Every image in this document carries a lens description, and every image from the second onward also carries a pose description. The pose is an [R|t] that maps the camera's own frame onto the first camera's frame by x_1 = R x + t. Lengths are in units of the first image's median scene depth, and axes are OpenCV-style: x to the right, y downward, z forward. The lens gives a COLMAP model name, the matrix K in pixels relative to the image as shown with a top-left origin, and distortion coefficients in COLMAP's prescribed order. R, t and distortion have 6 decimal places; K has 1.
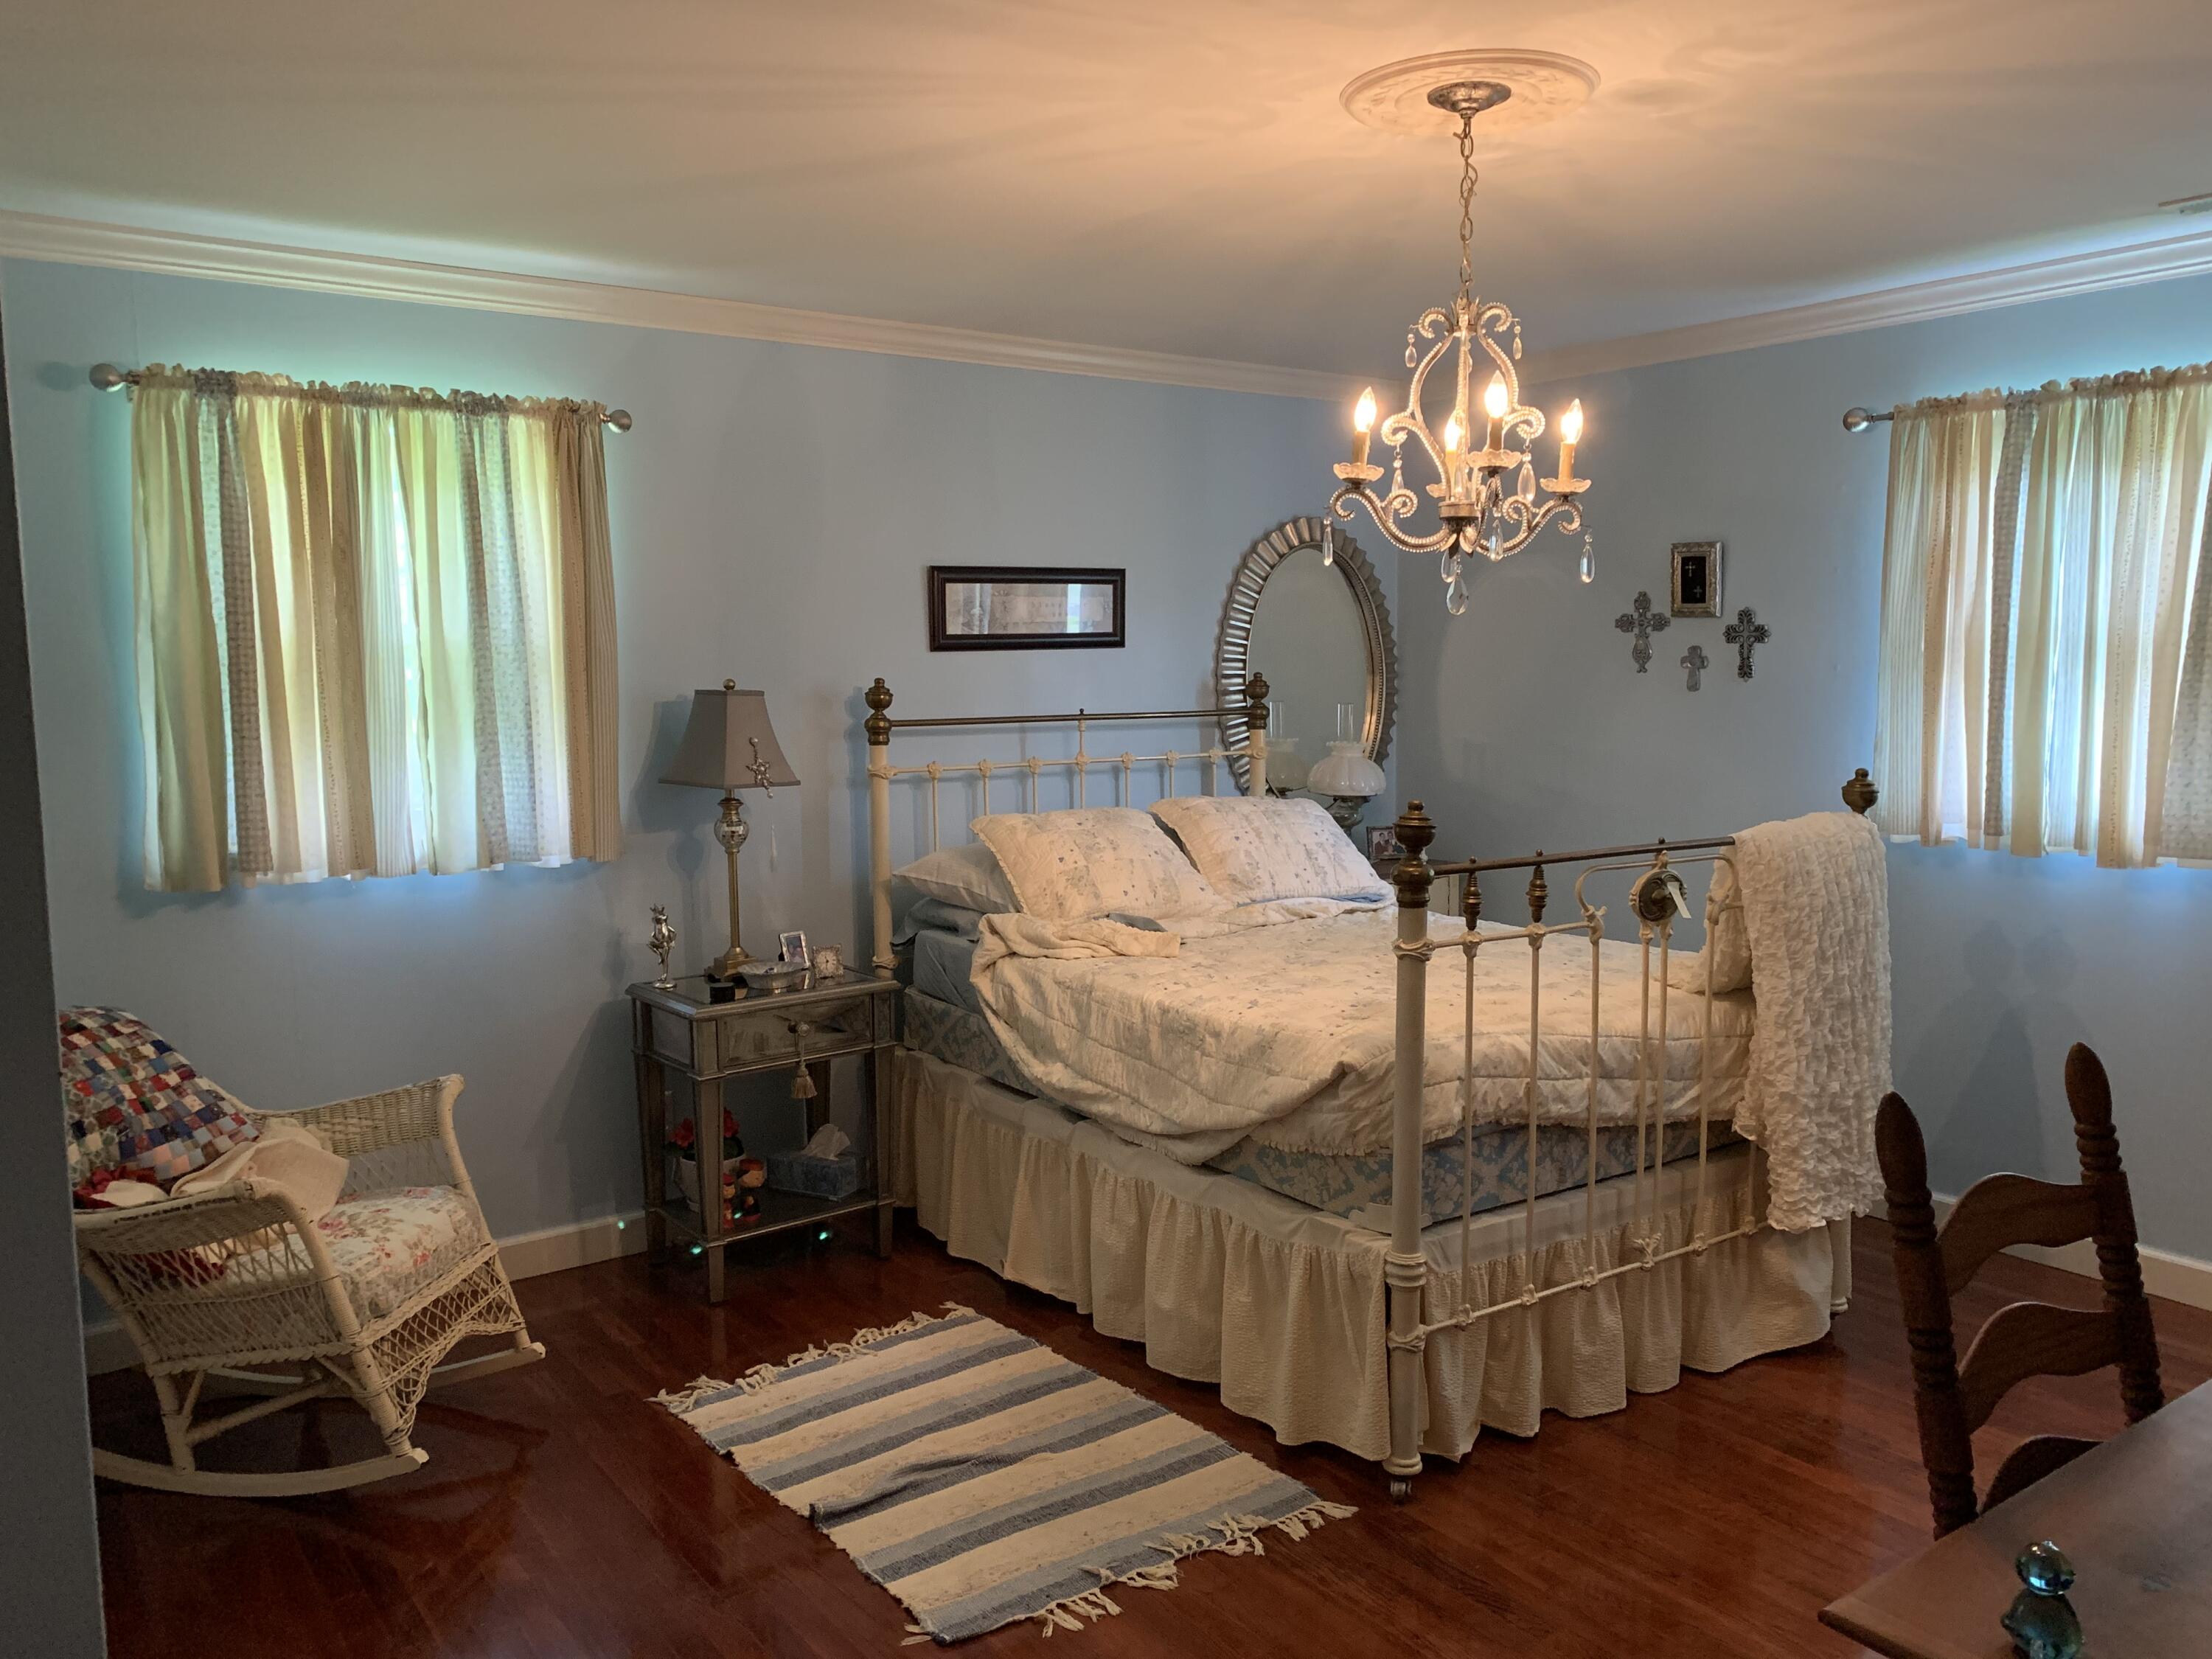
lens RADIAL K [[1683.2, 0, 1090.5], [0, 1683.2, 824.2], [0, 0, 1]] dist [0.015594, -0.008581]
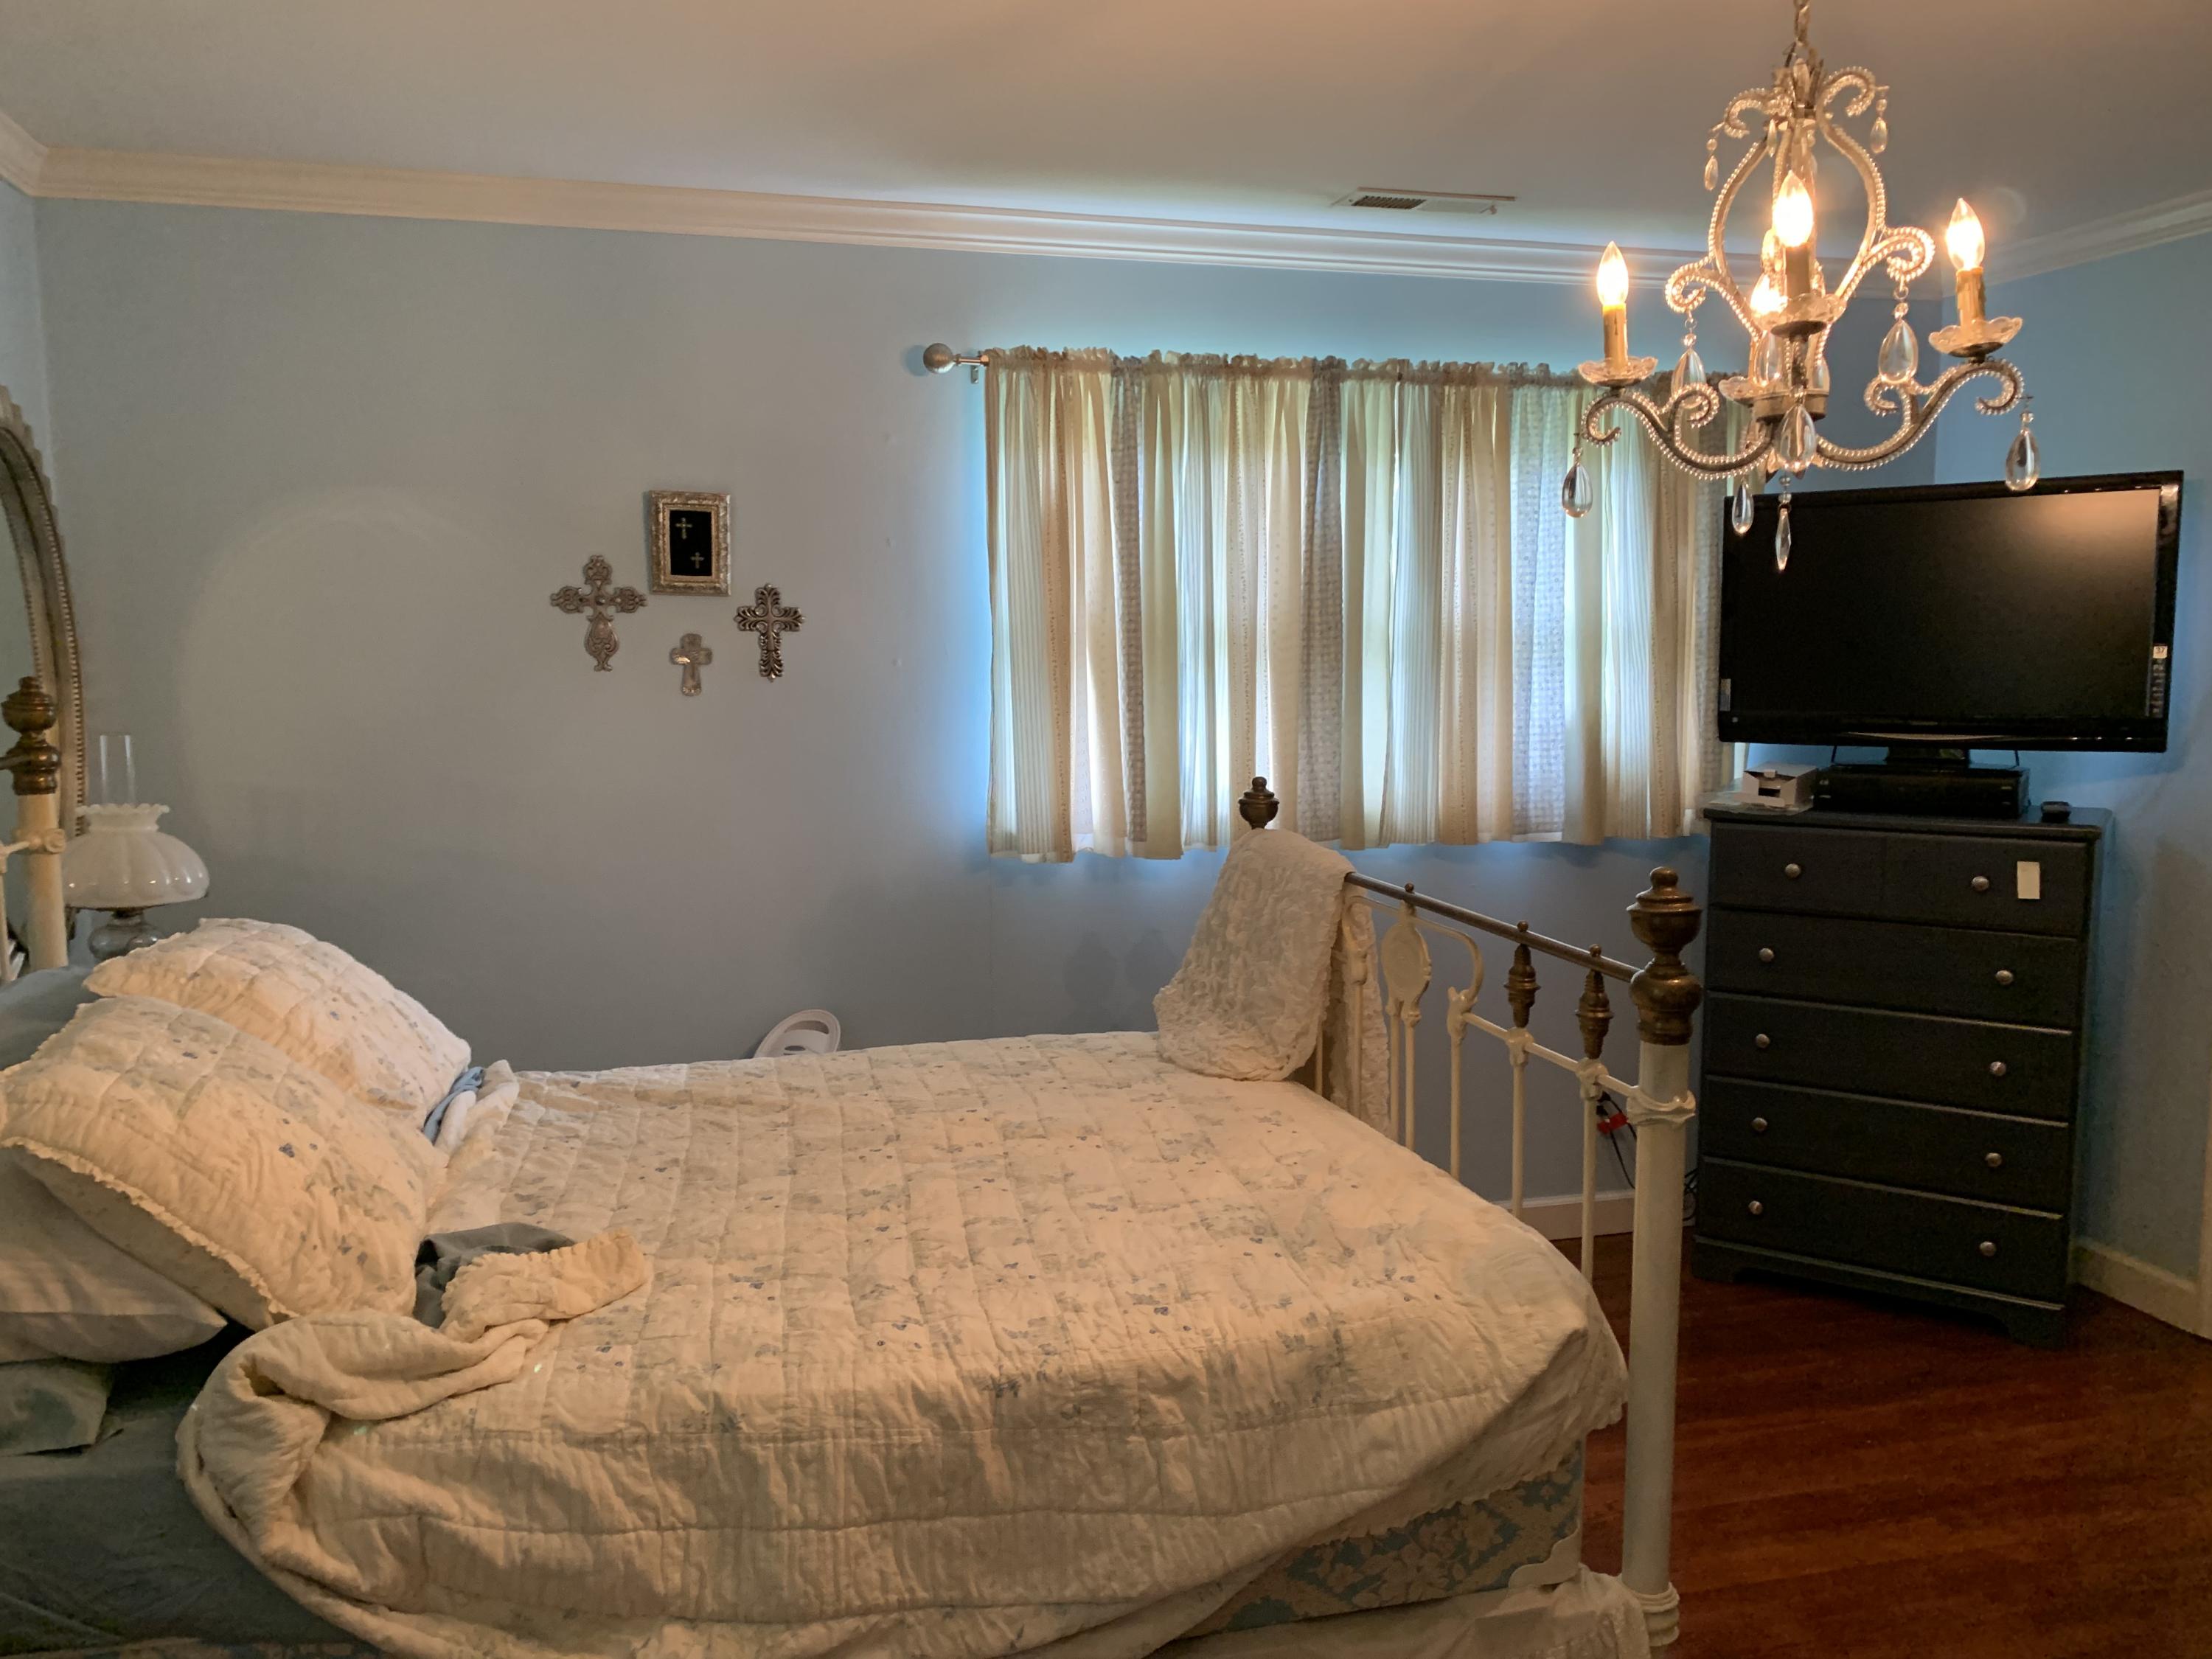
lens RADIAL K [[1617.9, 0, 1106.9], [0, 1617.9, 875.8], [0, 0, 1]] dist [0.005350, -0.002934]
pose [[0.360611, -0.122341, 0.924658, -0.253740], [0.097560, 0.990870, 0.093053, -0.050503], [-0.927600, 0.056653, 0.369254, 0.594040]]
